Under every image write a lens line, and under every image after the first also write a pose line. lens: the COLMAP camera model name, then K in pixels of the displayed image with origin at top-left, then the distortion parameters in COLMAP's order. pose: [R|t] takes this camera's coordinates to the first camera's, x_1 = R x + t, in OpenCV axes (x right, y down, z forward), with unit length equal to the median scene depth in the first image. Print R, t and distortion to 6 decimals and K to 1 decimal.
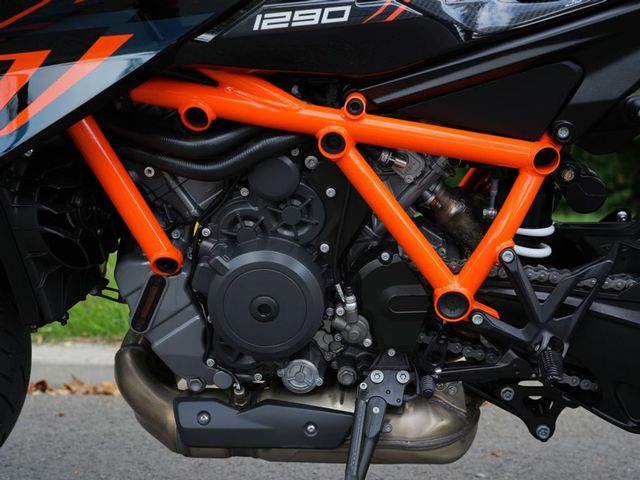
lens RADIAL K [[989.4, 0, 333.7], [0, 989.4, 225.4], [0, 0, 1]] dist [0.041495, 0.000000]
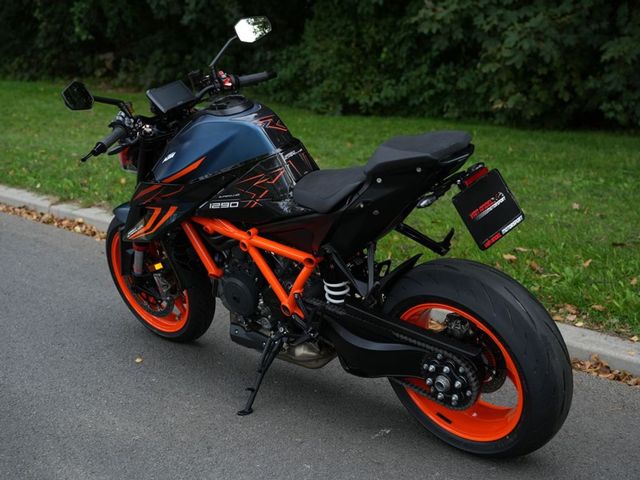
lens RADIAL K [[989.4, 0, 308.4], [0, 989.4, 237.3], [0, 0, 1]] dist [0.041495, 0.000000]
pose [[0.766618, 0.138194, -0.627056, 1.756704], [-0.031844, 0.983546, 0.177828, -0.568364], [0.641313, -0.116358, 0.758405, -0.915538]]
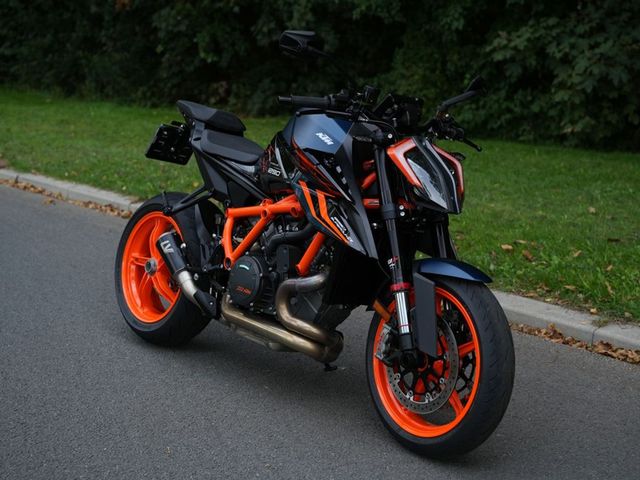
lens RADIAL K [[989.4, 0, 316.9], [0, 989.4, 242.6], [0, 0, 1]] dist [0.041495, 0.000000]
pose [[0.675804, 0.135881, -0.724448, 2.496266], [-0.037268, 0.987903, 0.150530, -0.470434], [0.736139, -0.074730, 0.672693, -0.998764]]
